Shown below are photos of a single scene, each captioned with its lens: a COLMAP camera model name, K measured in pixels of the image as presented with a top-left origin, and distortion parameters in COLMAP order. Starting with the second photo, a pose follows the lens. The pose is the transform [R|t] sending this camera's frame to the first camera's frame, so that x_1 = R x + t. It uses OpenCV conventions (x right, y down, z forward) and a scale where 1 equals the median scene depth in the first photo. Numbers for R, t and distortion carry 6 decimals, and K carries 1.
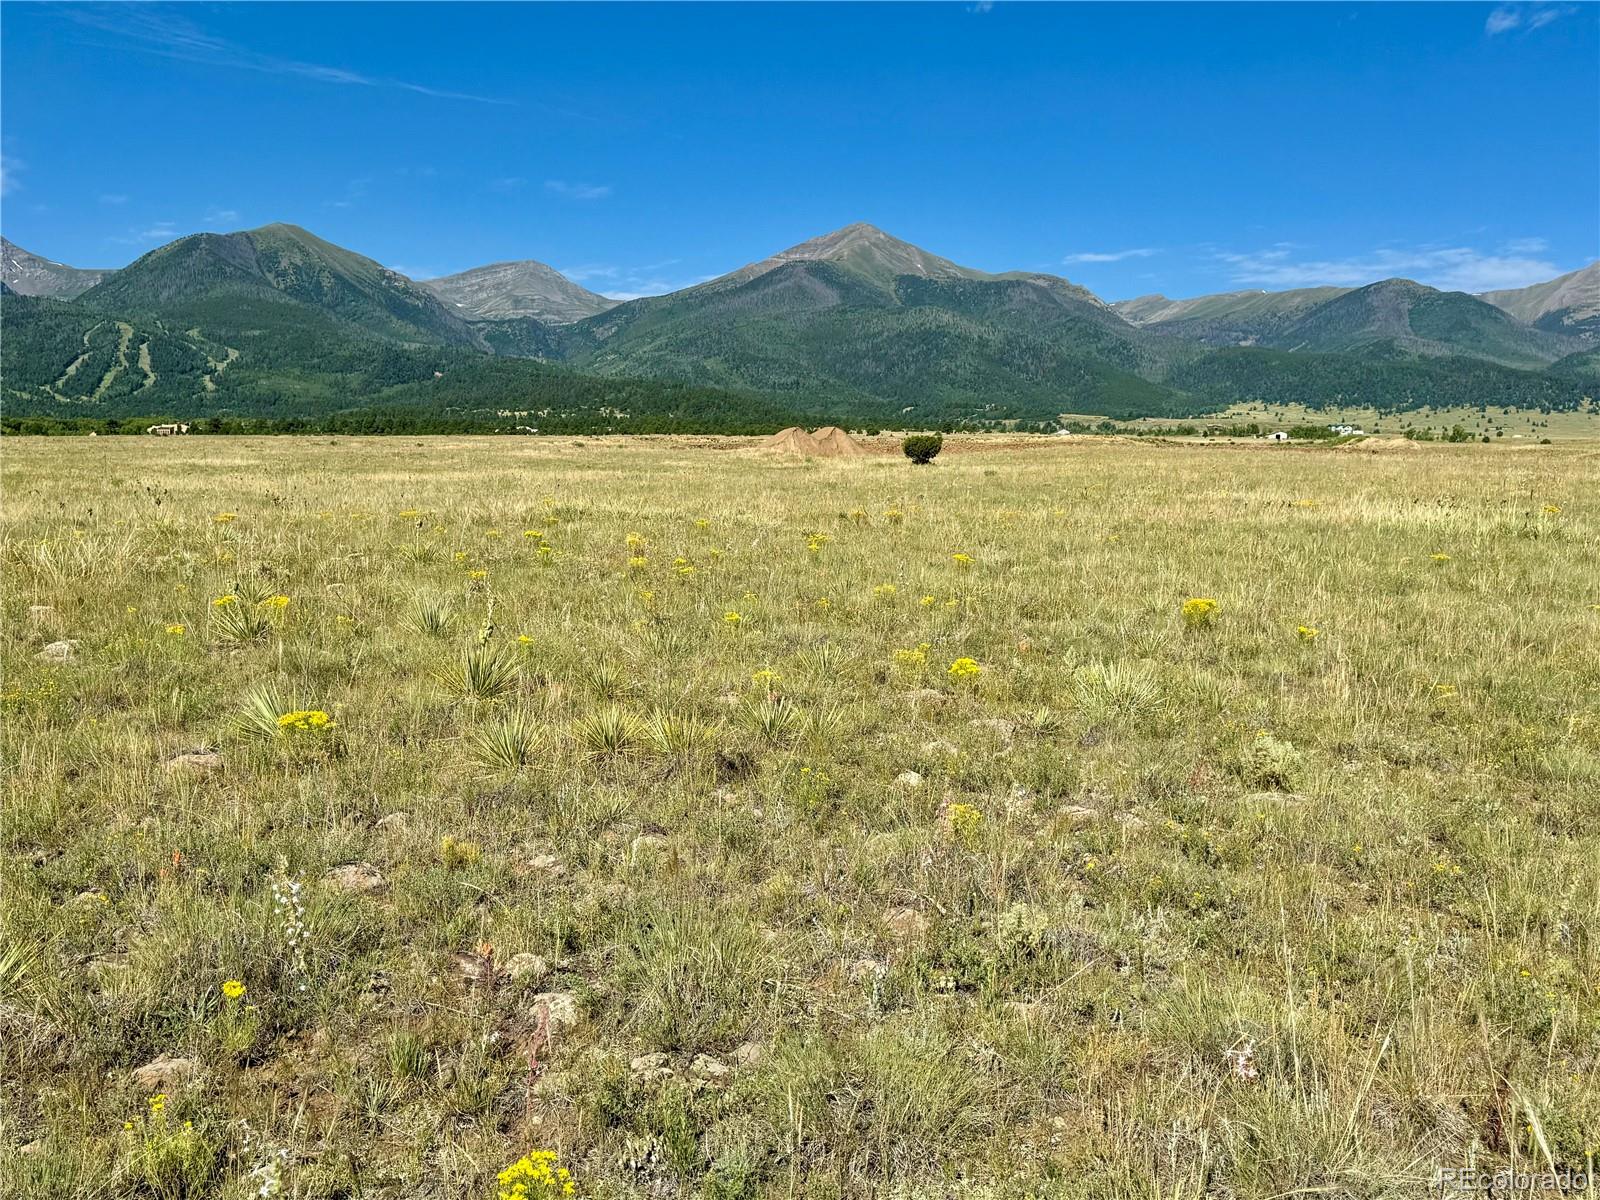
lens RADIAL K [[1415.4, 0, 818.8], [0, 1415.4, 606.7], [0, 0, 1]] dist [0.107168, -0.138174]
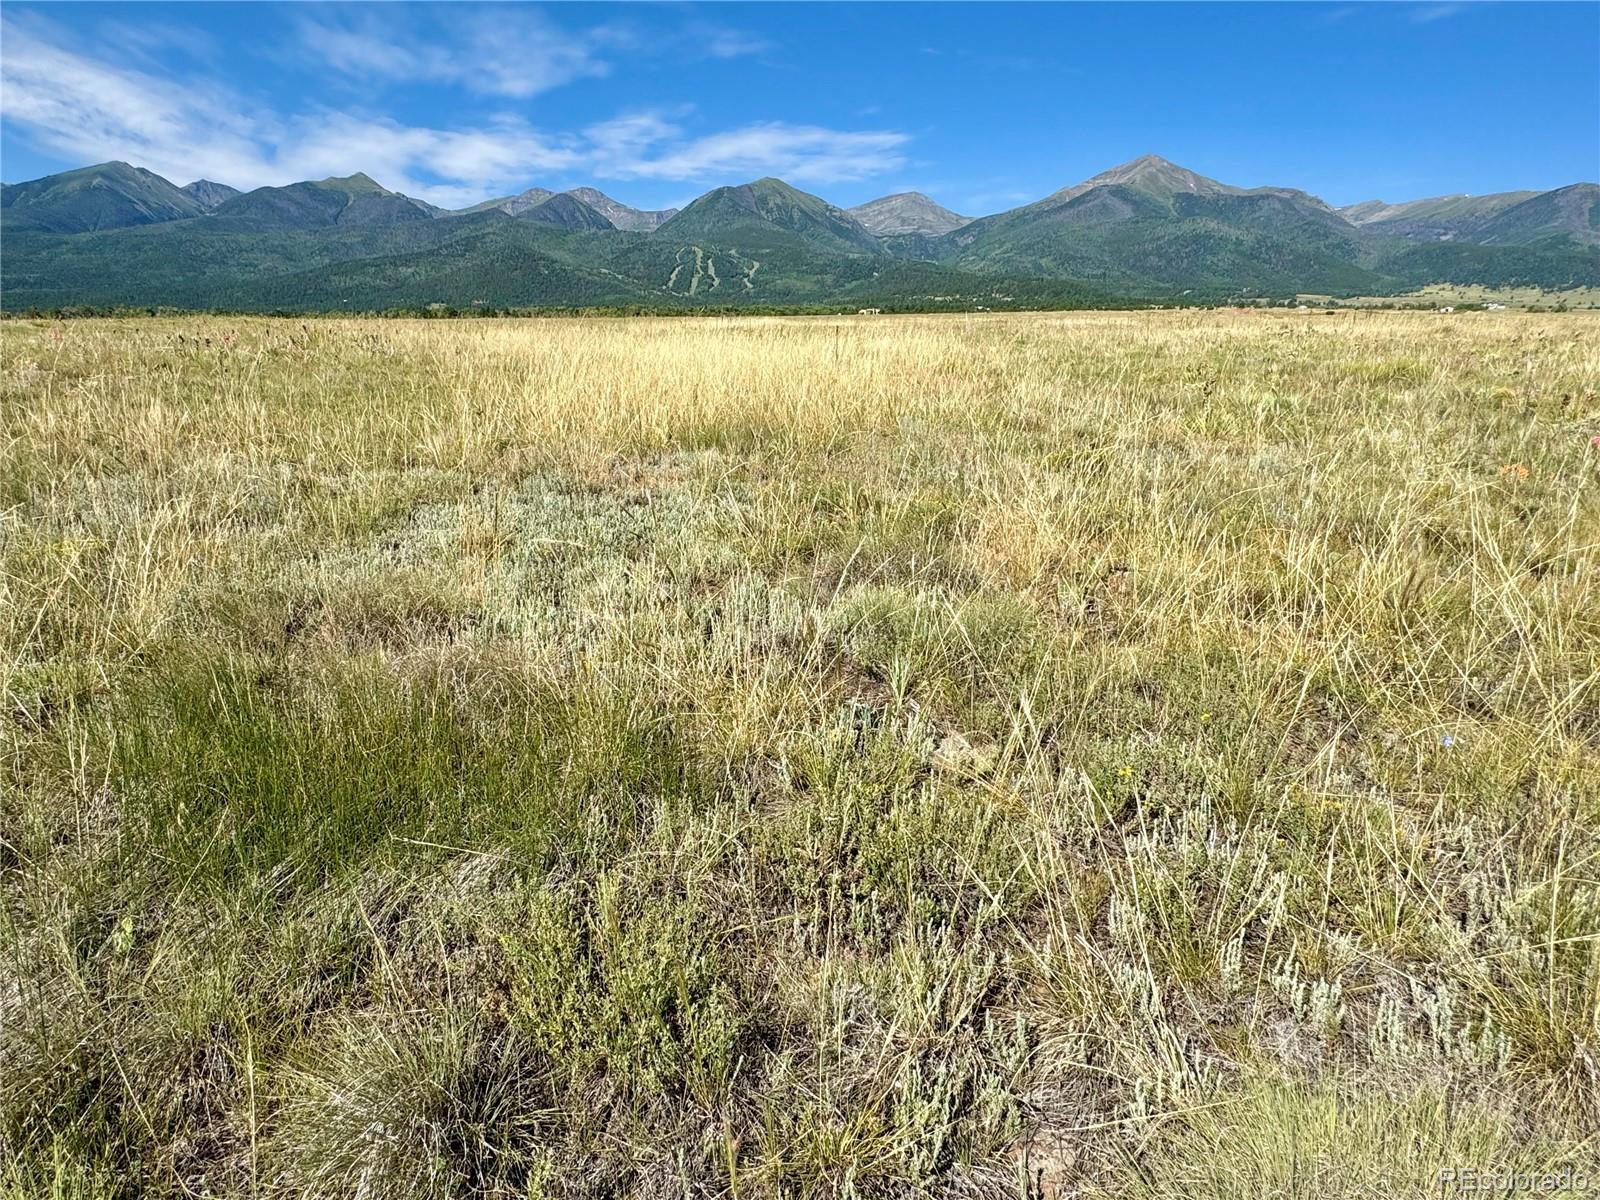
lens RADIAL K [[966.1, 0, 793.4], [0, 966.1, 613.0], [0, 0, 1]] dist [-0.005275, 0.001392]
pose [[0.960749, 0.074690, -0.267174, -0.025481], [-0.024946, 0.982433, 0.184940, 0.011819], [0.276294, -0.171016, 0.945735, -0.099423]]
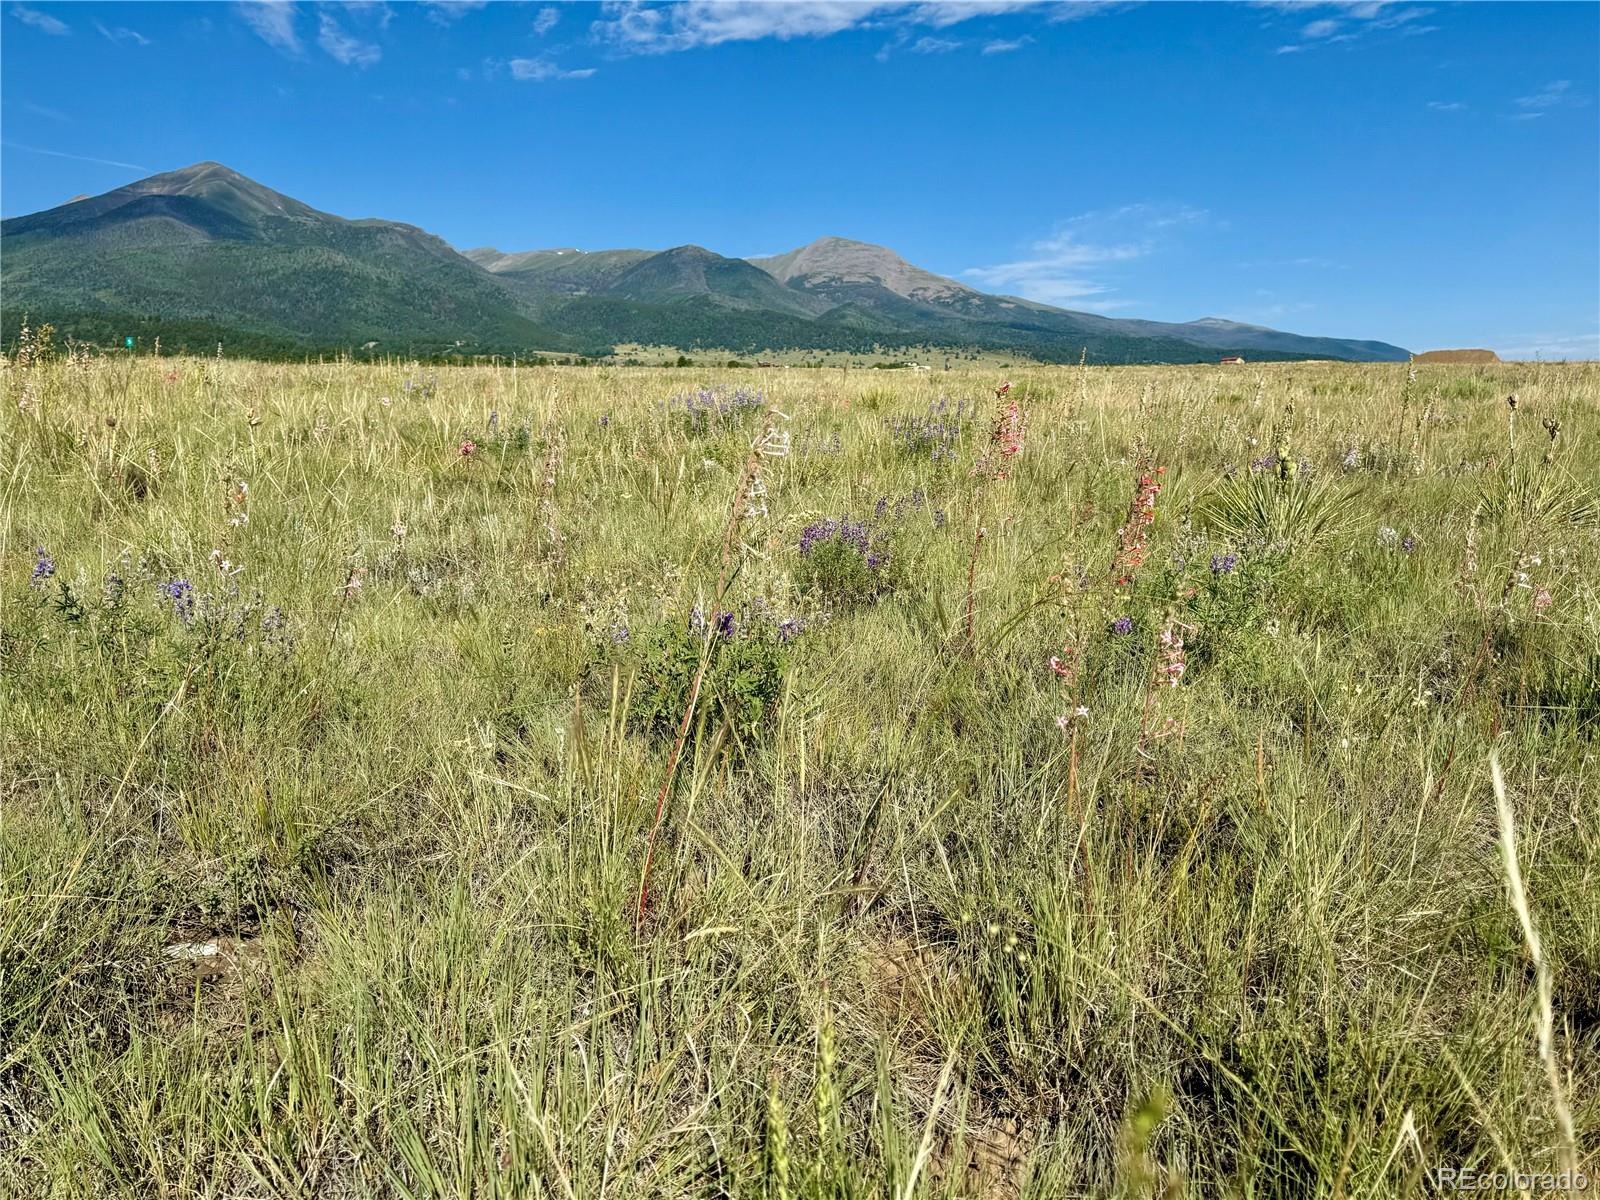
lens RADIAL K [[1208.1, 0, 791.6], [0, 1208.1, 609.3], [0, 0, 1]] dist [0.046452, -0.089718]
pose [[0.869036, -0.097259, 0.485095, -0.075066], [0.061862, 0.994153, 0.088499, -0.002881], [-0.490866, -0.046900, 0.869972, 0.034829]]
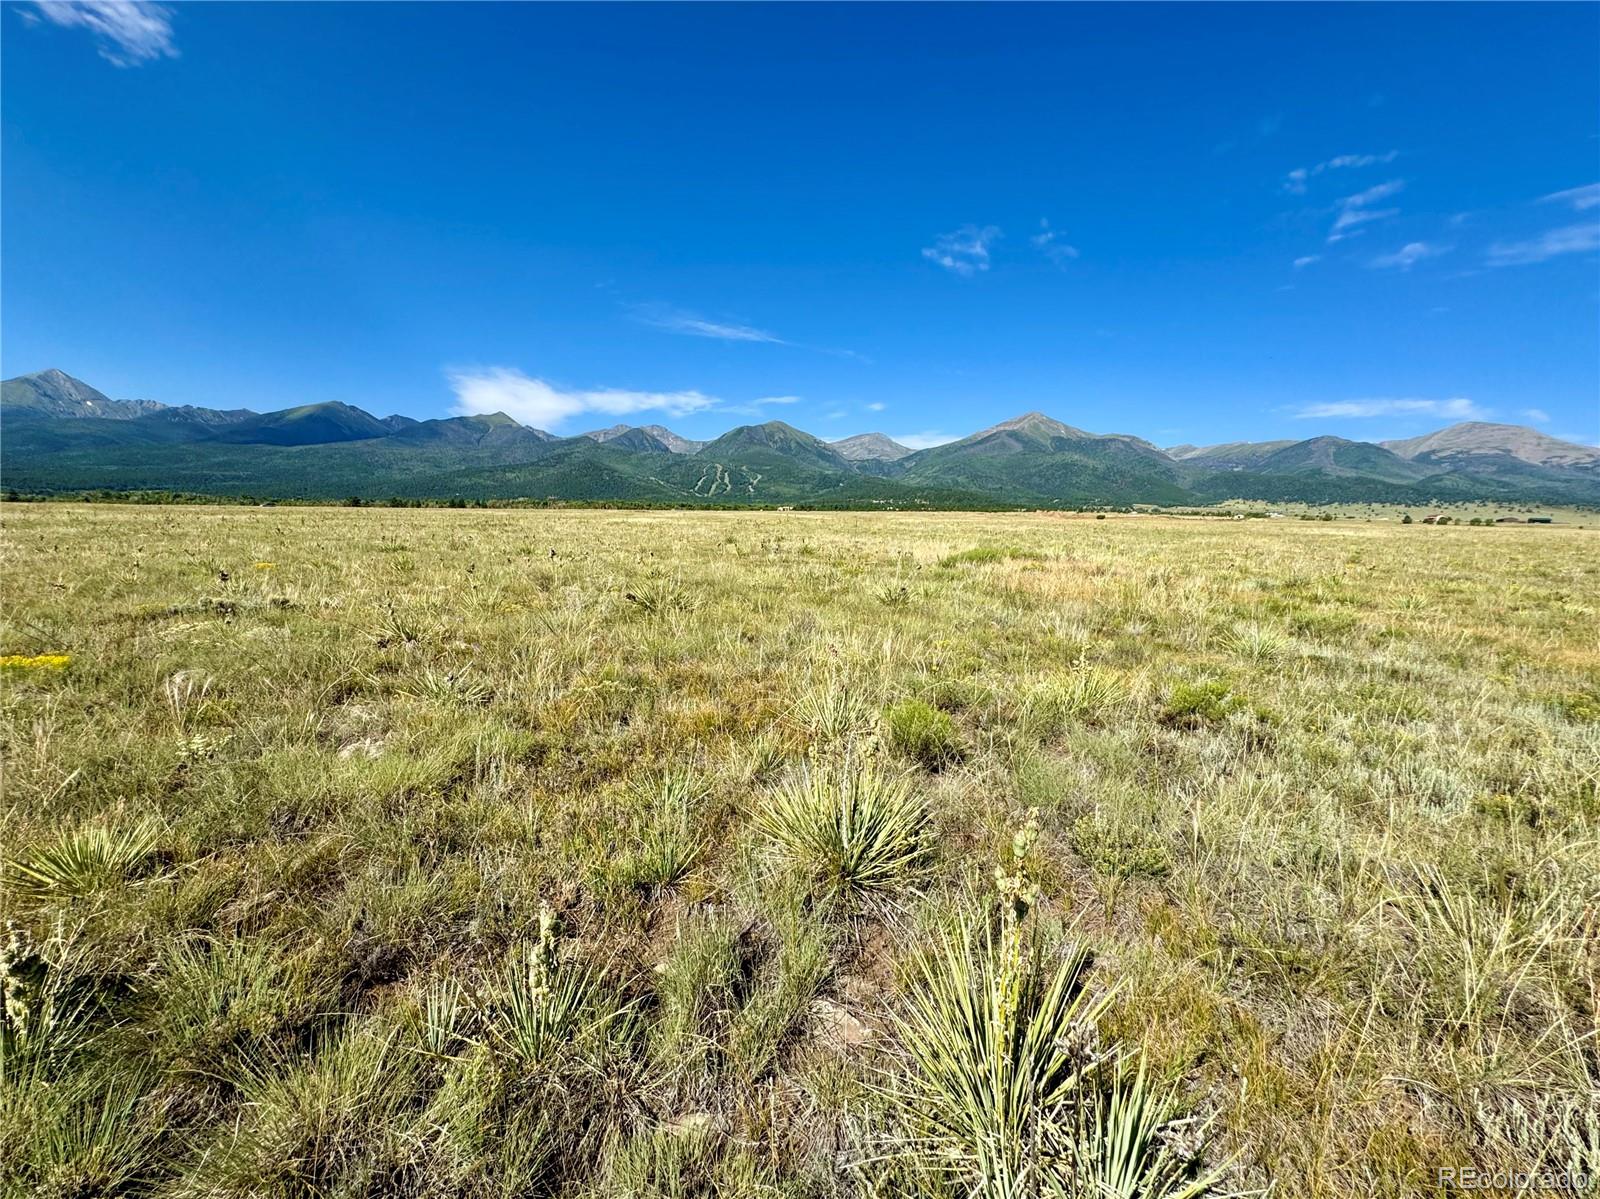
lens RADIAL K [[670.1, 0, 810.8], [0, 670.1, 602.6], [0, 0, 1]] dist [-0.010304, 0.001243]
pose [[0.961383, 0.049401, -0.270745, -0.007448], [-0.045267, 0.998744, 0.021496, 0.005798], [0.271466, -0.008410, 0.962411, -0.045187]]
